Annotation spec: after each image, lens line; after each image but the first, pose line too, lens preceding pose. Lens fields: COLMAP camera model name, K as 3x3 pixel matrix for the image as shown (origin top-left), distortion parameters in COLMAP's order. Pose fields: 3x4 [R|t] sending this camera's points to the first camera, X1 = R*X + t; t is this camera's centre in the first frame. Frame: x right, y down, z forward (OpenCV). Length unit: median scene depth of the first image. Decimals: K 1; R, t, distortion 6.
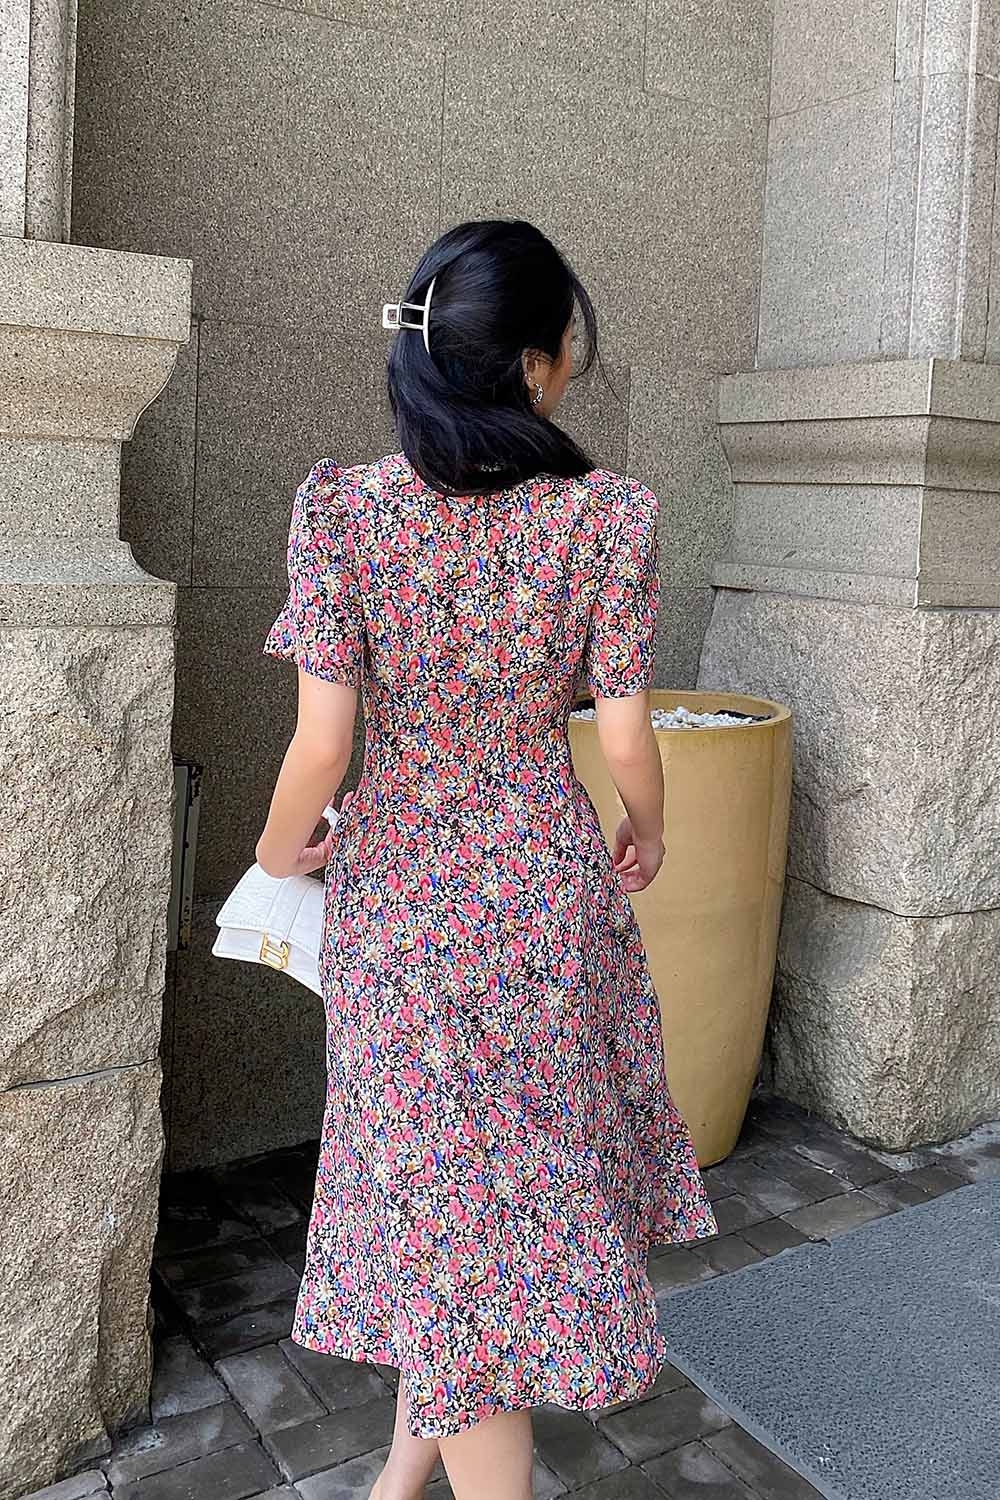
lens RADIAL K [[1493.7, 0, 501.2], [0, 1493.7, 632.6], [0, 0, 1]] dist [-0.006430, -0.017444]
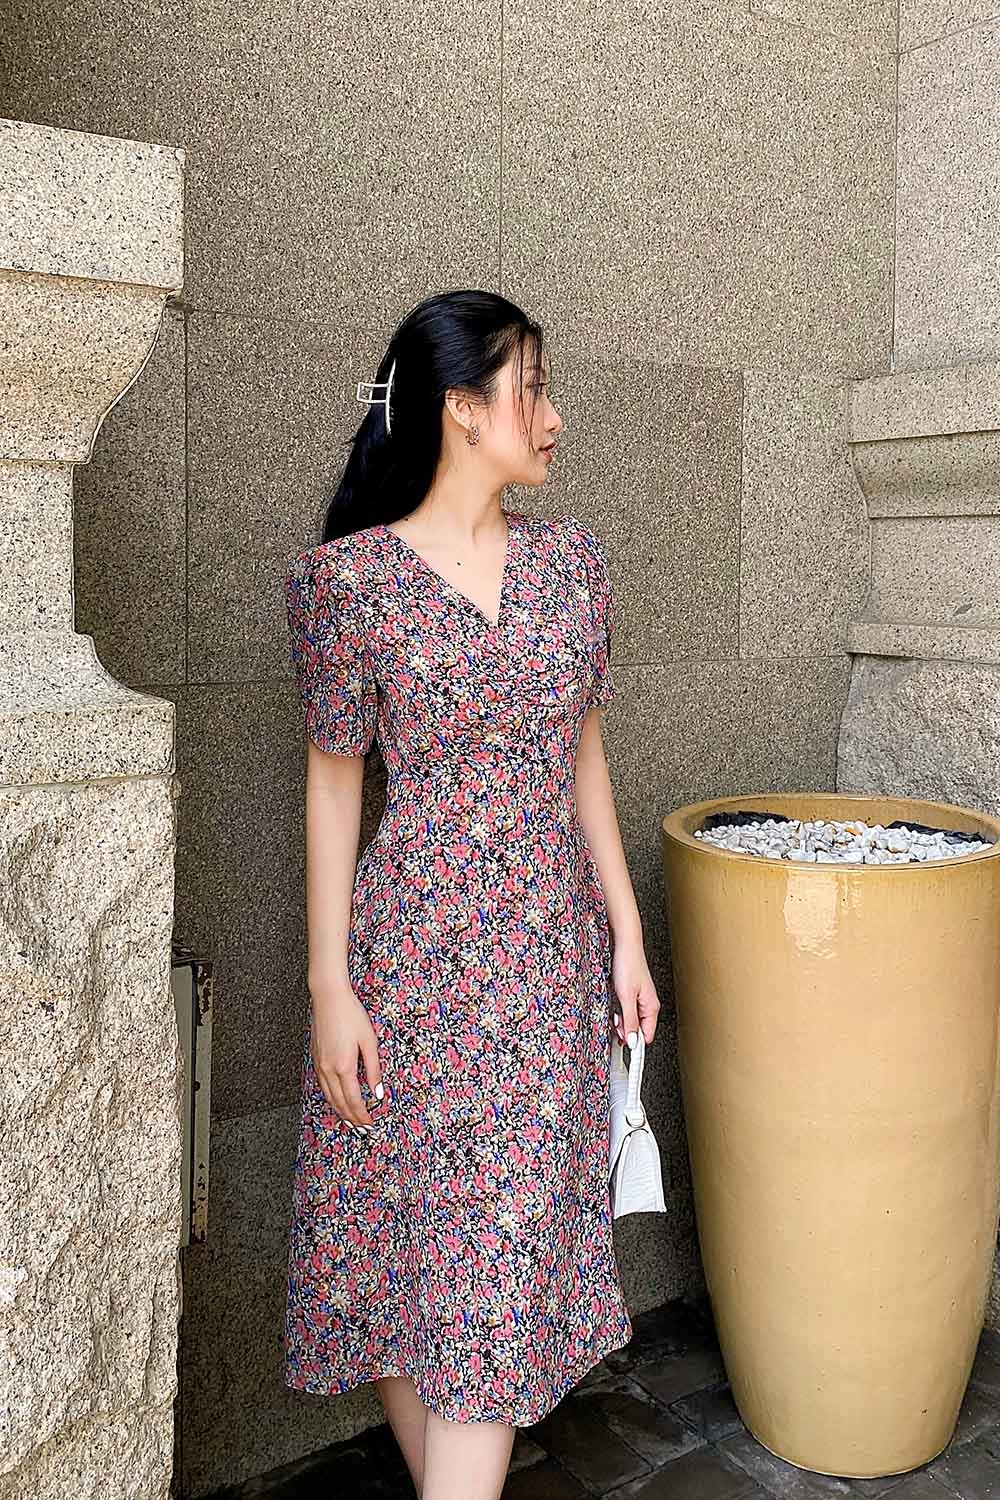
lens RADIAL K [[1433.5, 0, 475.1], [0, 1433.5, 651.4], [0, 0, 1]] dist [-0.000341, -0.012701]
pose [[0.999165, -0.039034, 0.012038, -0.077544], [0.039363, 0.998823, -0.028347, -0.023537], [-0.010917, 0.028798, 0.999526, 0.320029]]
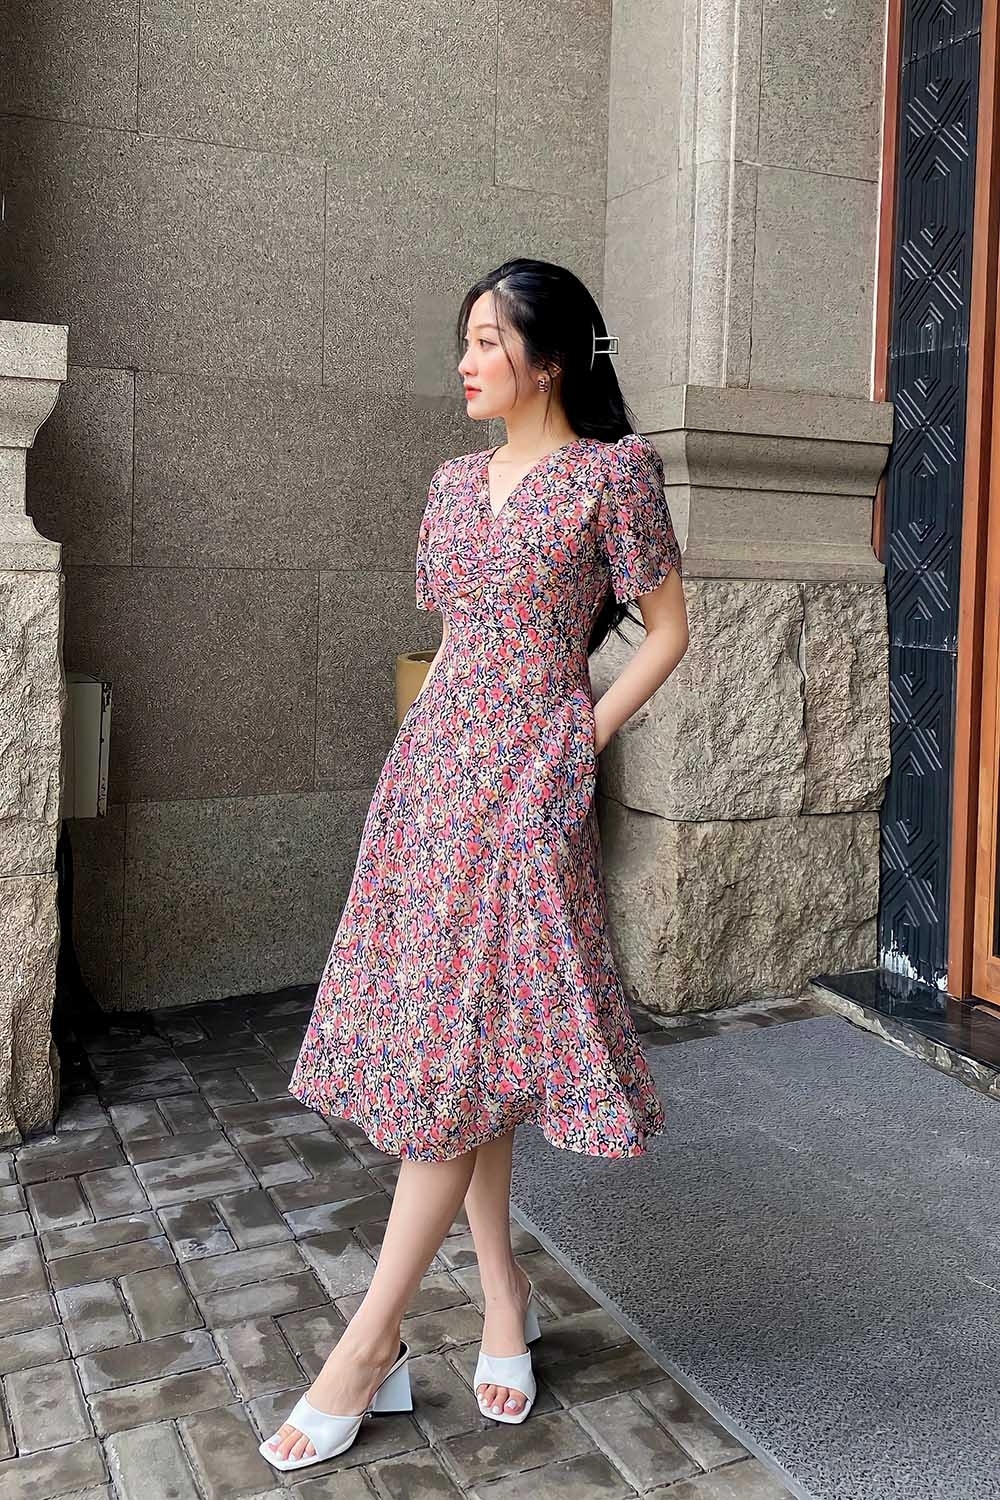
lens RADIAL K [[1500.2, 0, 483.8], [0, 1500.2, 633.2], [0, 0, 1]] dist [0.118763, -0.222398]
pose [[0.992704, -0.010007, -0.120161, 0.276916], [0.004892, 0.999072, -0.042786, 0.089981], [0.120477, 0.041886, 0.991832, -0.321583]]
